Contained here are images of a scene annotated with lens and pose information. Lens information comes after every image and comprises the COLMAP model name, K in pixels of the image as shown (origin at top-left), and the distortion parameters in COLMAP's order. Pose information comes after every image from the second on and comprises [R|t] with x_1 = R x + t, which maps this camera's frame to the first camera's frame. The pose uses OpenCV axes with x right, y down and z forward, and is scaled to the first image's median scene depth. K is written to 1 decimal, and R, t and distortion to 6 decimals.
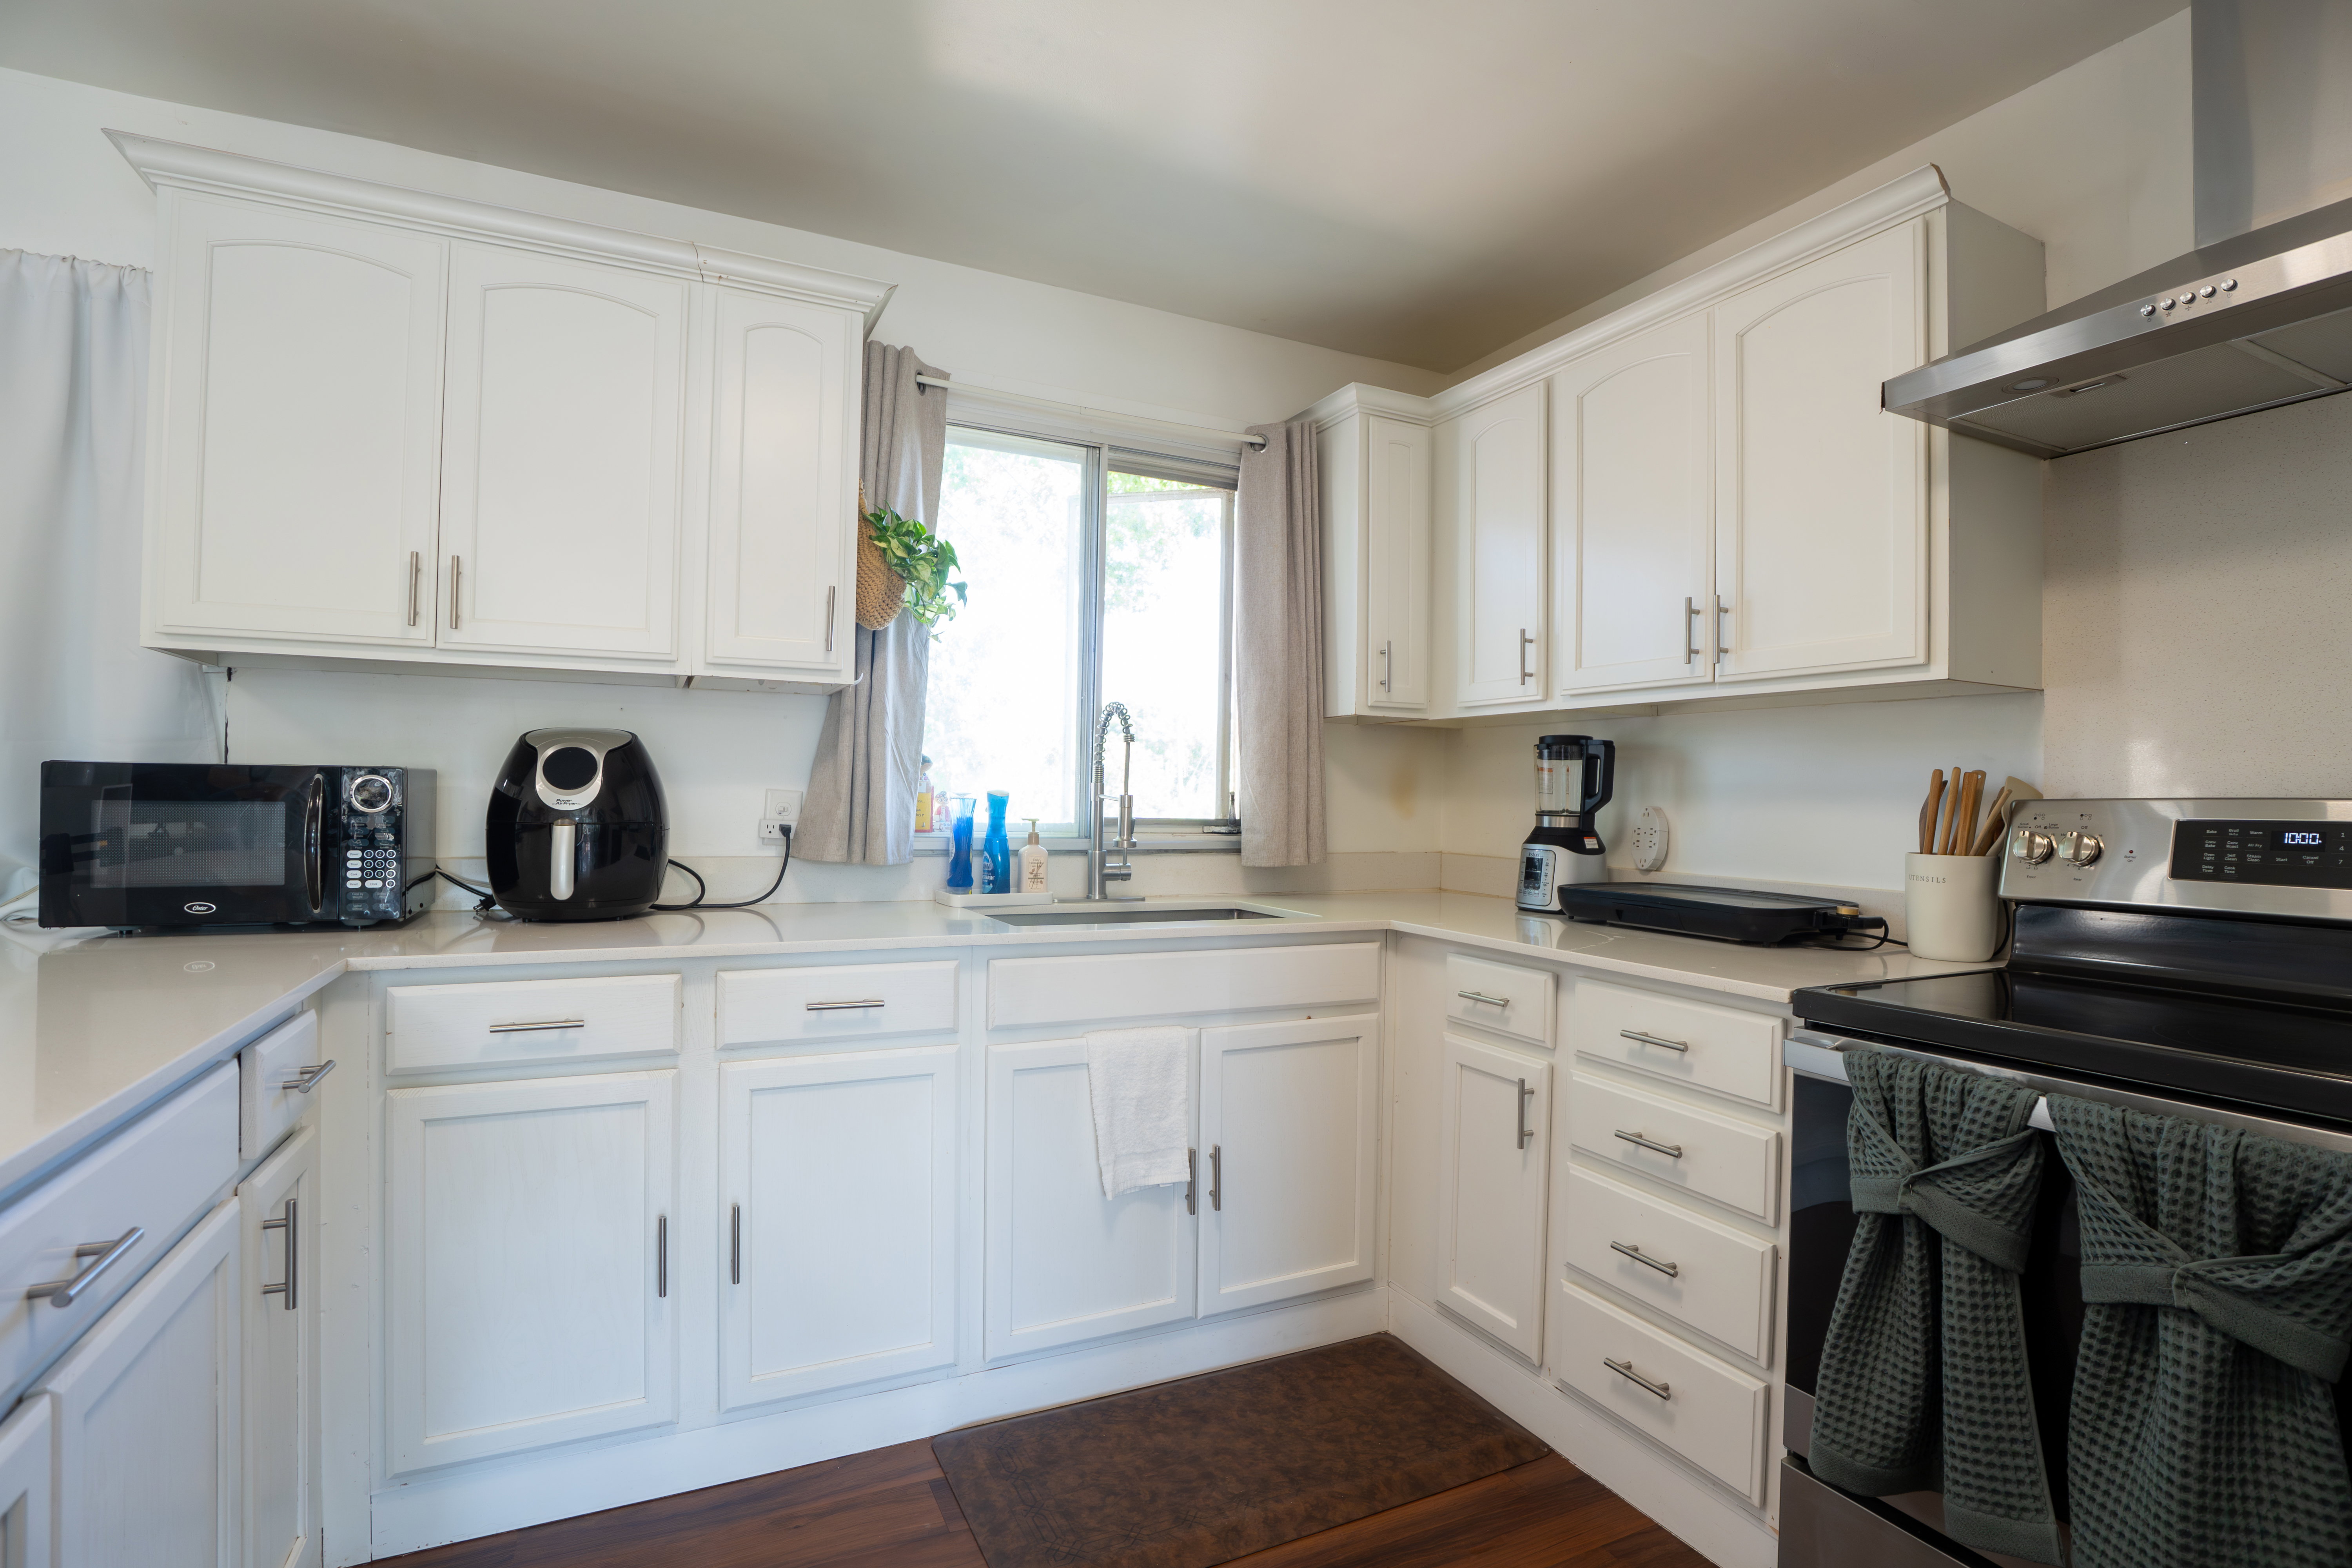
lens RADIAL K [[1116.4, 0, 1180.8], [0, 1116.4, 787.9], [0, 0, 1]] dist [-0.064477, 0.018255]
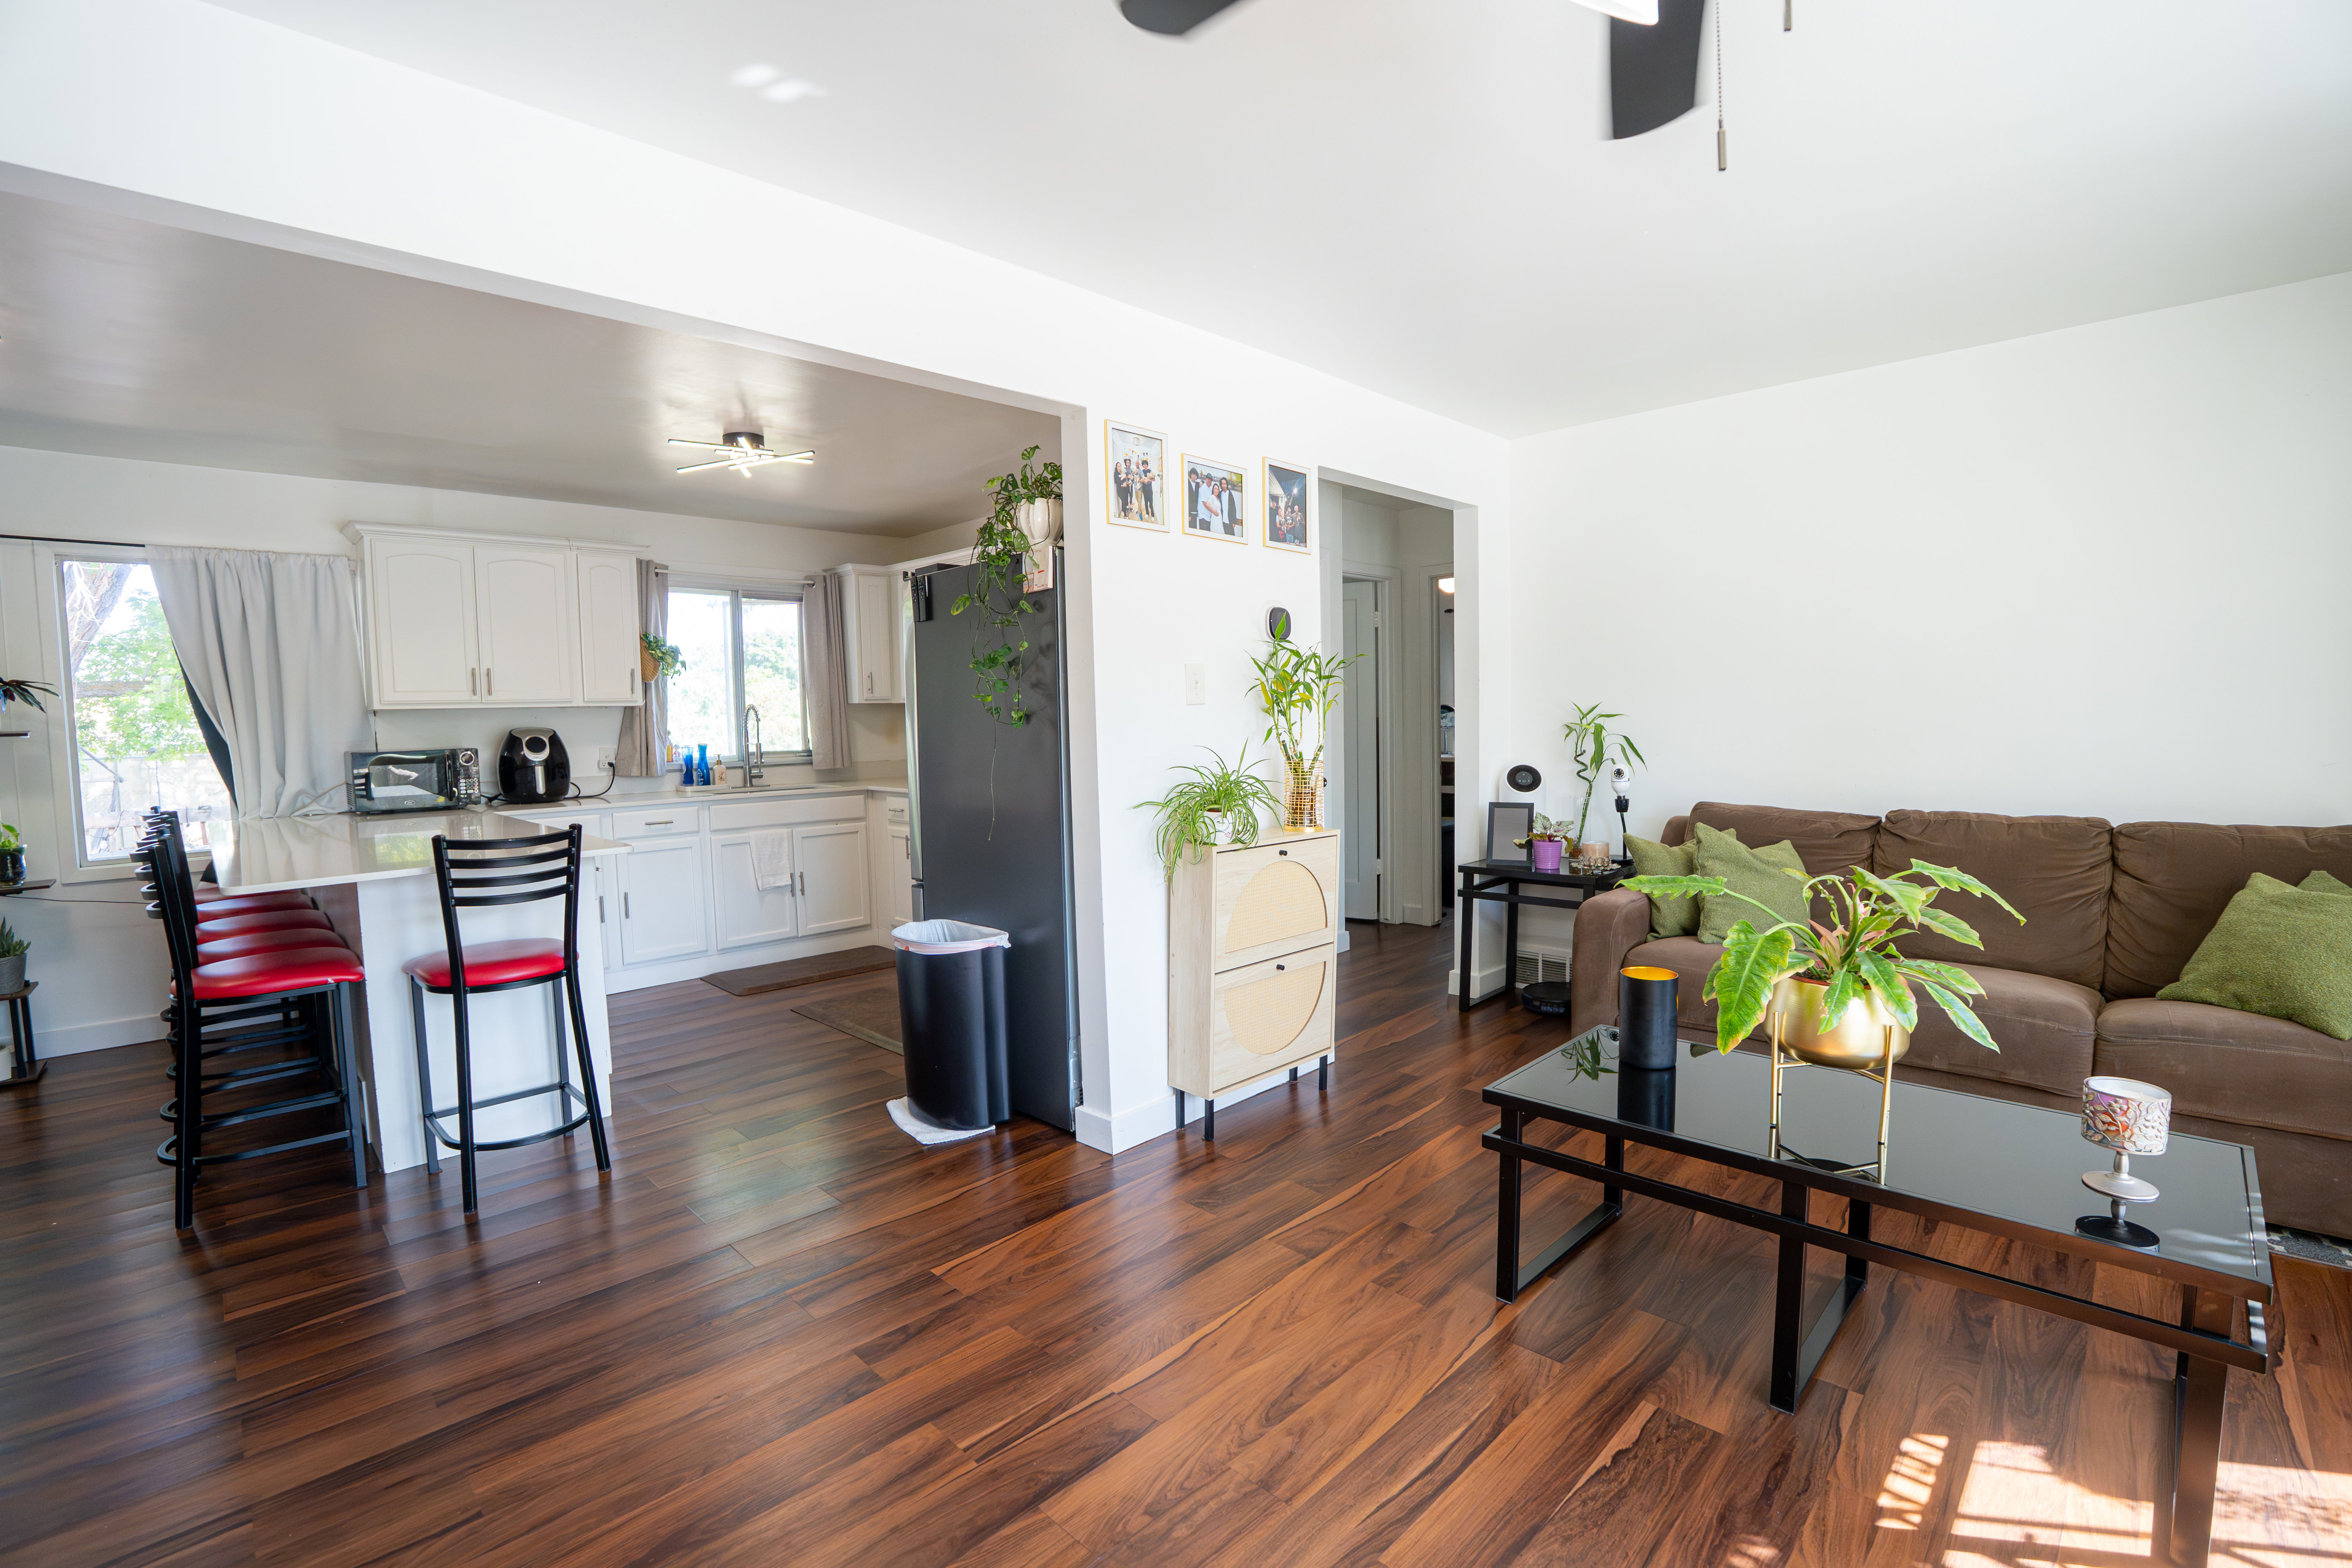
lens RADIAL K [[1033.1, 0, 1177.8], [0, 1033.1, 788.0], [0, 0, 1]] dist [-0.075119, 0.017678]
pose [[0.945633, -0.058848, 0.319868, 0.111429], [0.033115, 0.995804, 0.085305, -0.061545], [-0.323546, -0.070074, 0.943614, -1.588402]]
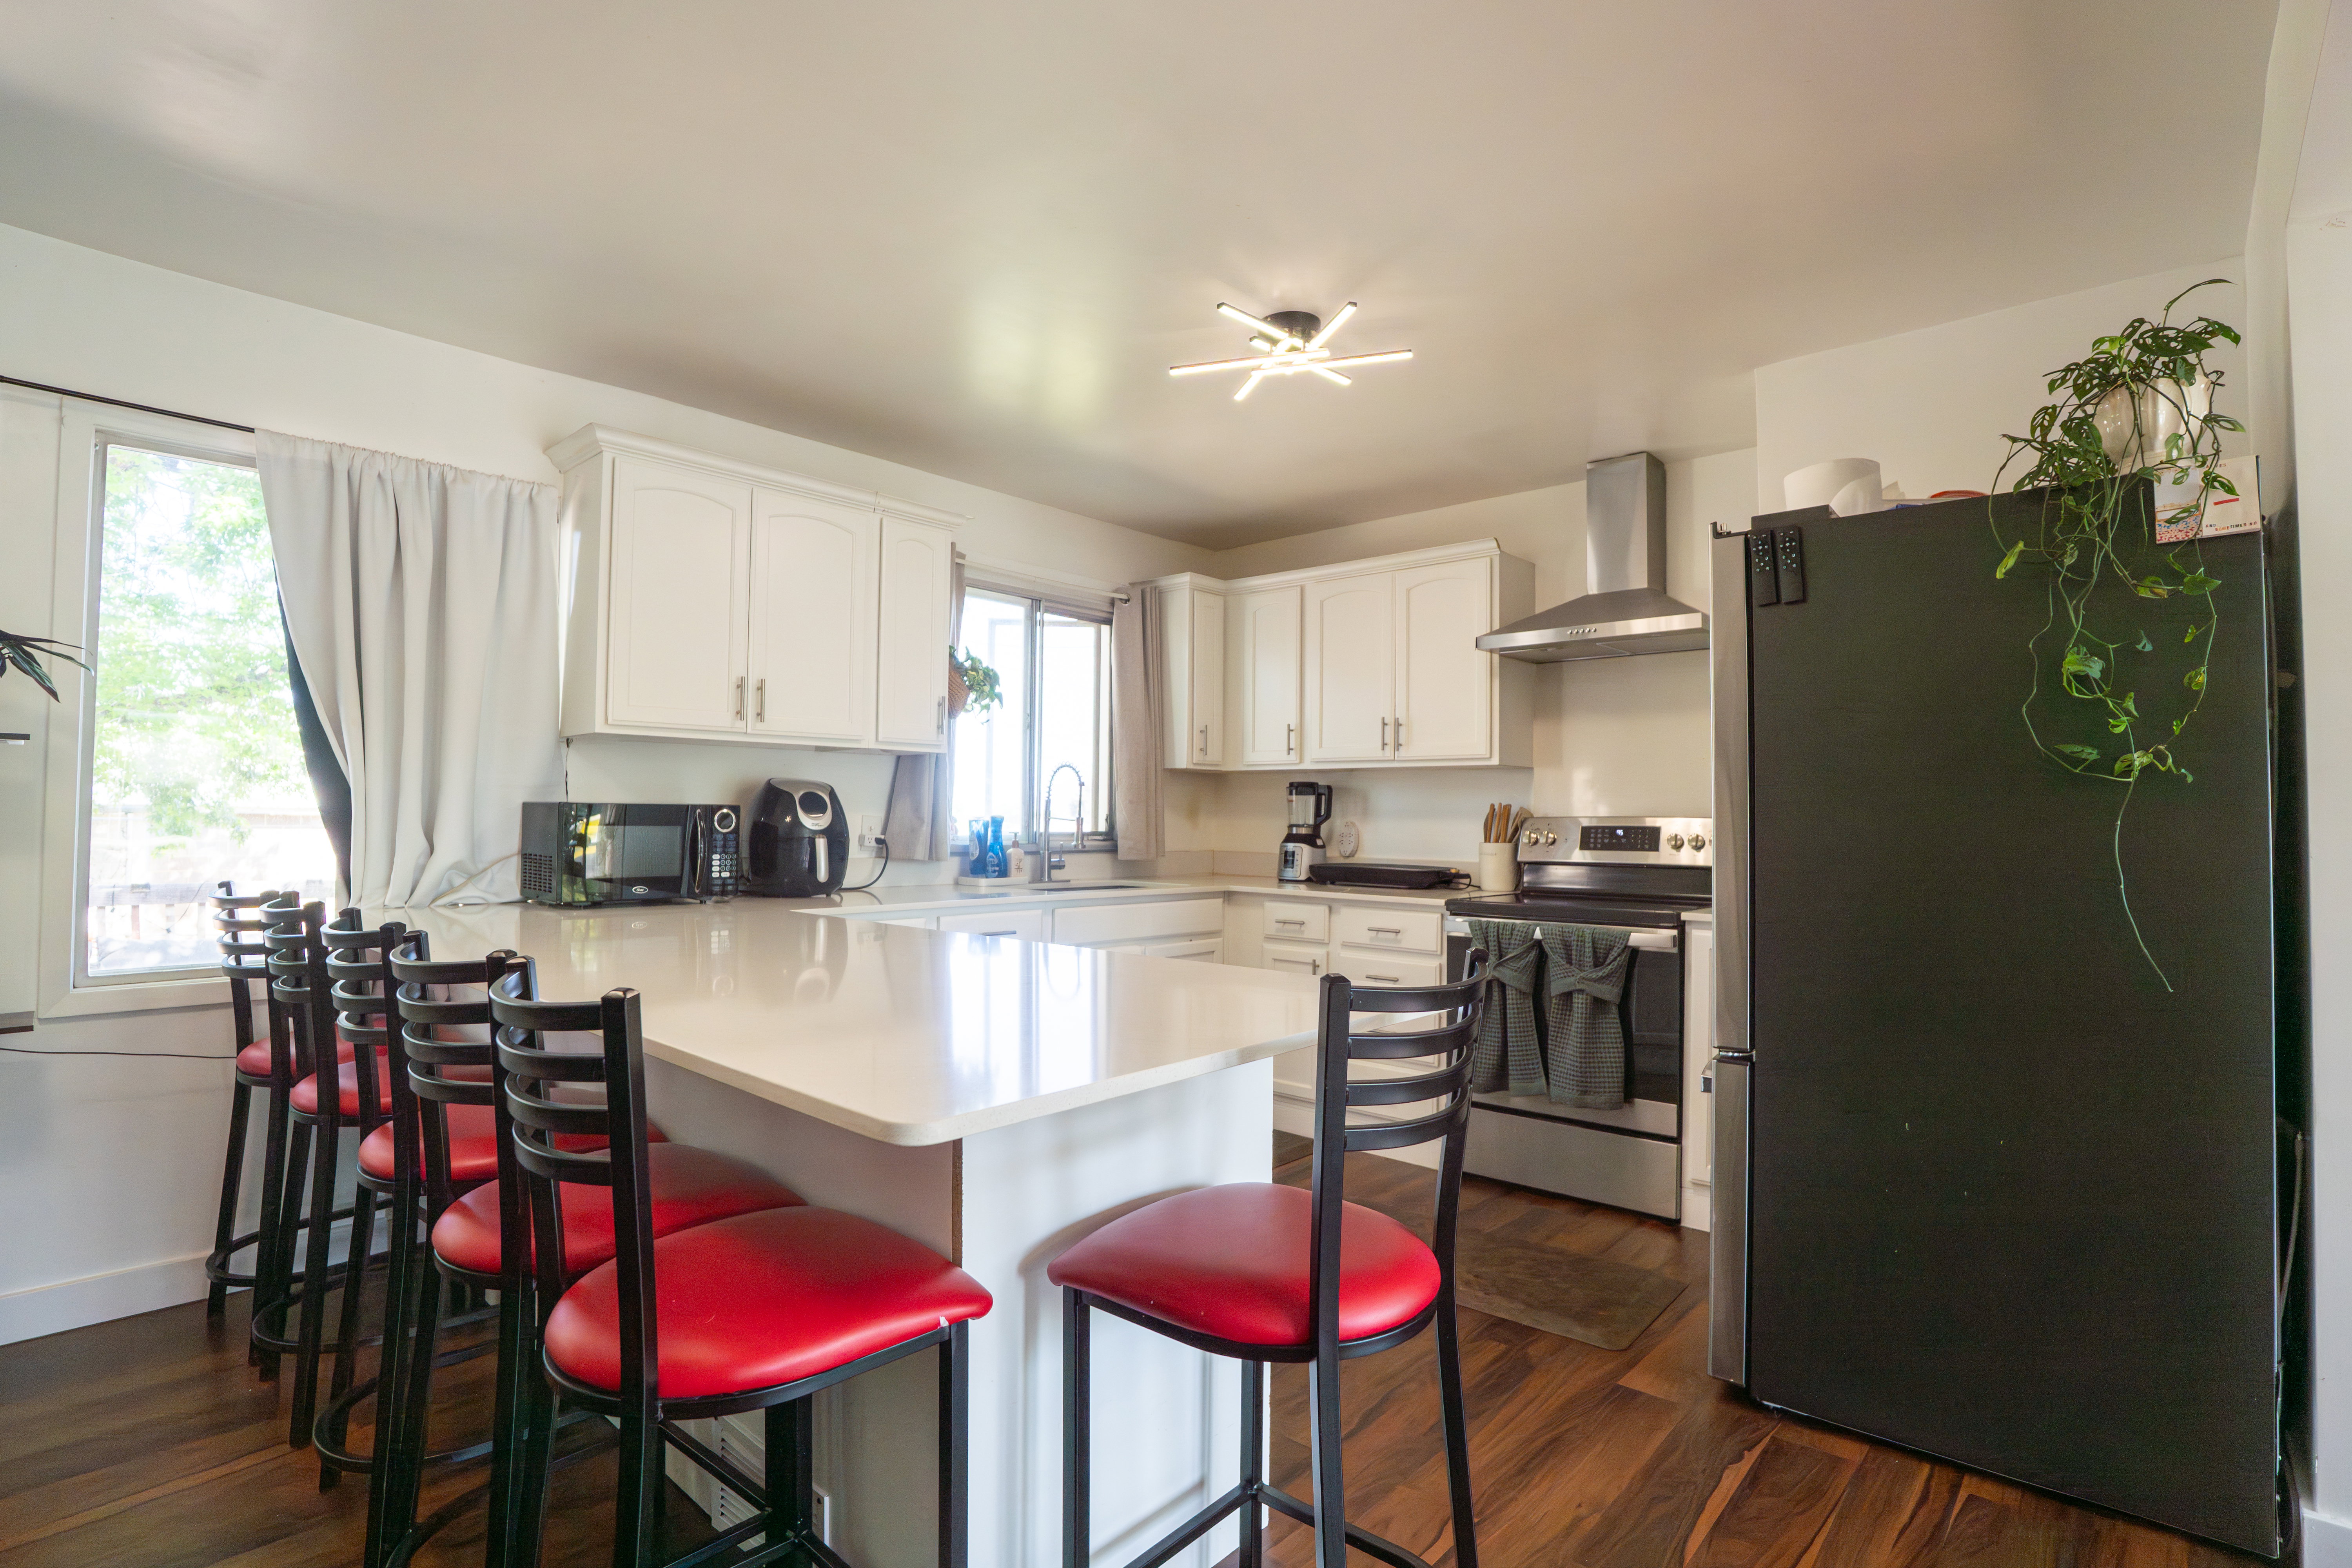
lens RADIAL K [[1116.4, 0, 1180.8], [0, 1116.4, 787.9], [0, 0, 1]] dist [-0.064477, 0.018255]
pose [[0.929396, 0.002673, 0.369076, -0.585502], [0.001989, 0.999923, -0.012252, -0.018967], [-0.369080, 0.012121, 0.929319, -0.696394]]
